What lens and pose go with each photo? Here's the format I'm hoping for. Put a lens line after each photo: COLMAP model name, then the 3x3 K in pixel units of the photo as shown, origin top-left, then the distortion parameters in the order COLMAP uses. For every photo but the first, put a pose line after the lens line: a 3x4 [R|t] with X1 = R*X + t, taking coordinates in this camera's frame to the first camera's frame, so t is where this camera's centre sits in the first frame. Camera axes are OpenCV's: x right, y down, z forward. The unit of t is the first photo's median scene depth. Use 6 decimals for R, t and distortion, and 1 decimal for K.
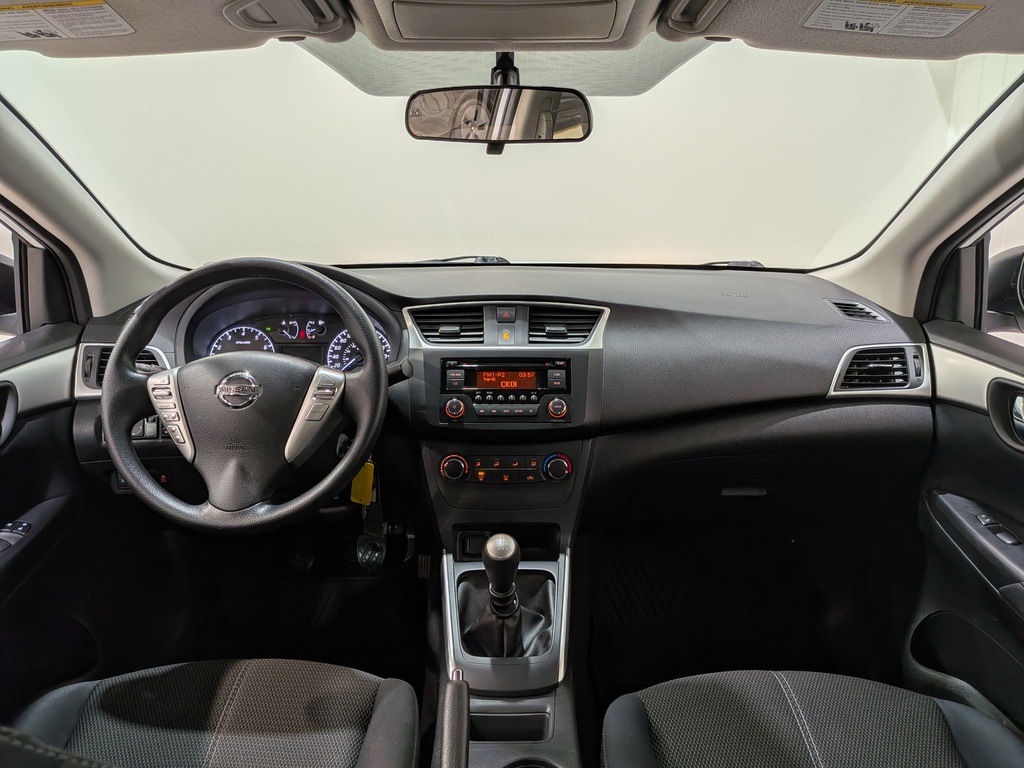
lens RADIAL K [[750.9, 0, 518.9], [0, 750.9, 377.7], [0, 0, 1]] dist [0.054807, -0.097753]
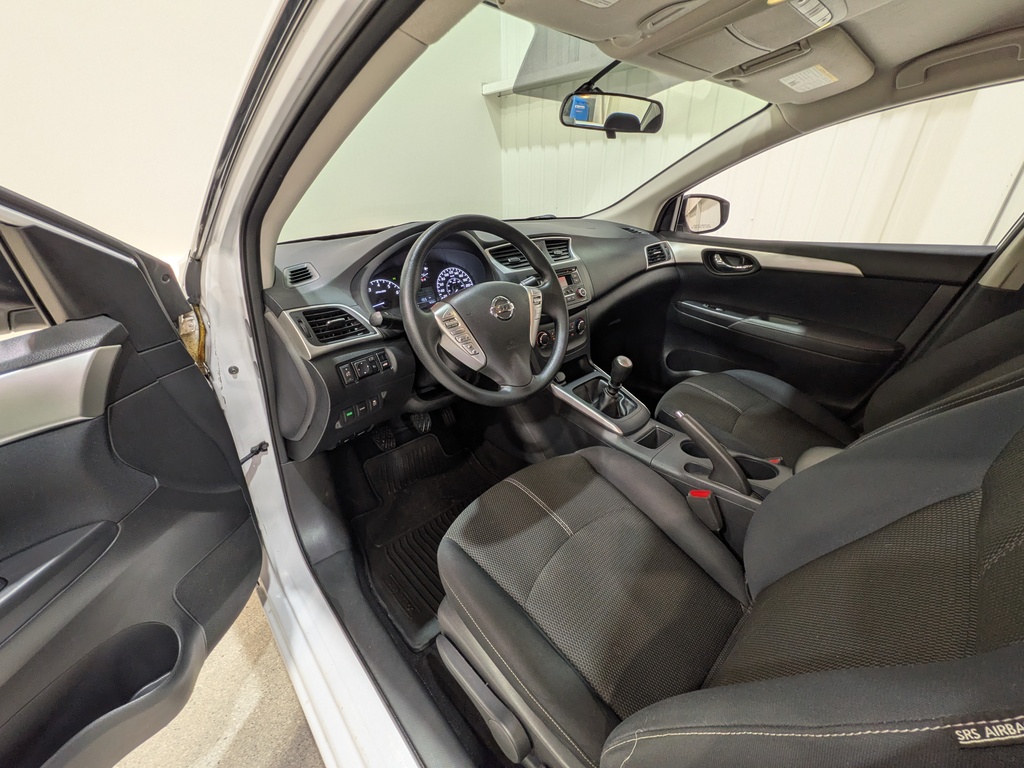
lens RADIAL K [[408.0, 0, 518.8], [0, 408.0, 380.0], [0, 0, 1]] dist [0.000474, -0.000009]
pose [[0.732855, -0.302178, 0.609599, -0.733889], [0.185098, 0.950717, 0.248748, -0.035852], [-0.654723, -0.069461, 0.752671, 0.319364]]
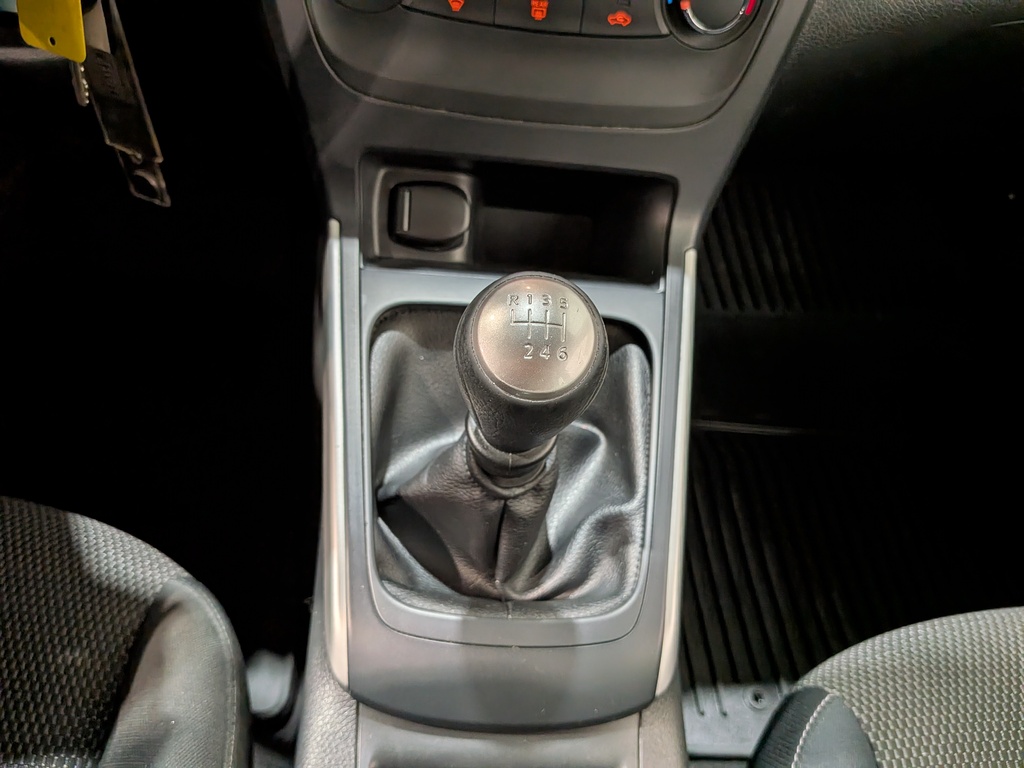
lens RADIAL K [[750.9, 0, 528.2], [0, 750.9, 414.3], [0, 0, 1]] dist [0.054807, -0.097753]
pose [[0.992666, 0.072058, 0.097067, -0.039108], [-0.115542, 0.801696, 0.586459, 0.087114], [-0.035559, -0.593373, 0.804142, 0.664380]]
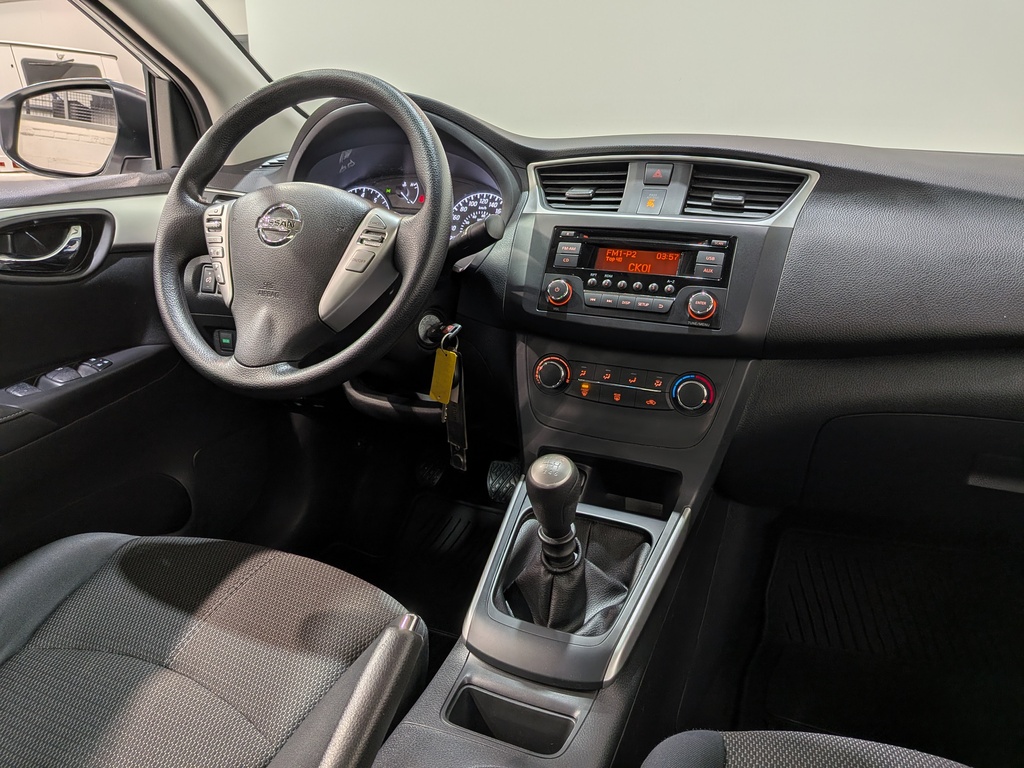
lens RADIAL K [[750.9, 0, 494.9], [0, 750.9, 393.3], [0, 0, 1]] dist [0.054807, -0.097753]
pose [[0.908604, 0.144902, -0.391717, 0.159851], [-0.123573, 0.989164, 0.079273, 0.087023], [0.398959, -0.023622, 0.916664, 0.285200]]
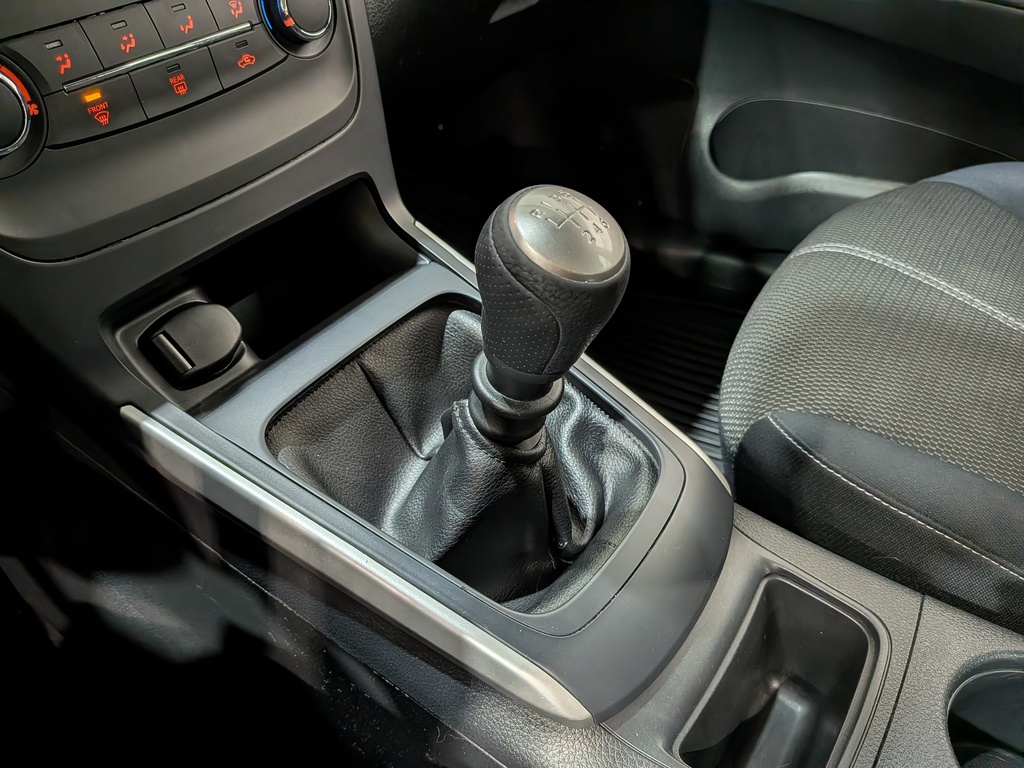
lens RADIAL K [[750.9, 0, 503.2], [0, 750.9, 384.1], [0, 0, 1]] dist [0.054807, -0.097753]
pose [[0.592012, -0.536816, 0.601124, -0.176863], [0.237096, 0.828877, 0.506703, 0.111909], [-0.770265, -0.157450, 0.617982, 0.714313]]
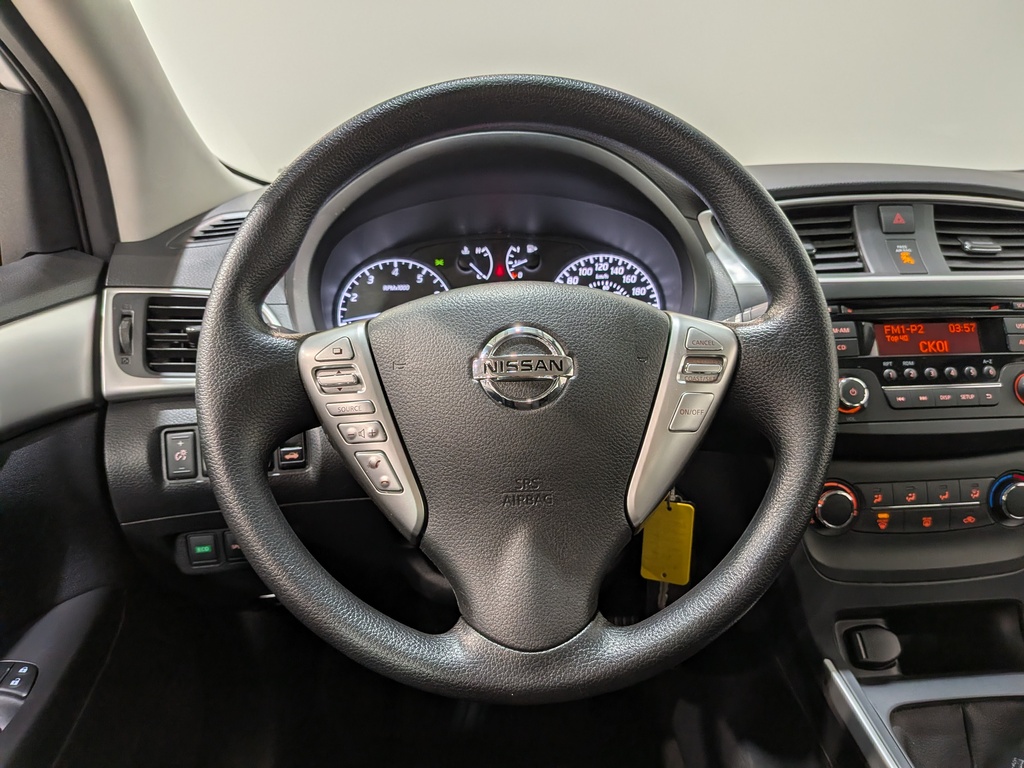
lens RADIAL K [[750.9, 0, 517.1], [0, 750.9, 397.3], [0, 0, 1]] dist [0.054807, -0.097753]
pose [[0.998141, -0.030393, 0.052825, -0.336771], [0.027925, 0.998511, 0.046862, 0.011248], [-0.054170, -0.045299, 0.997504, 0.480761]]
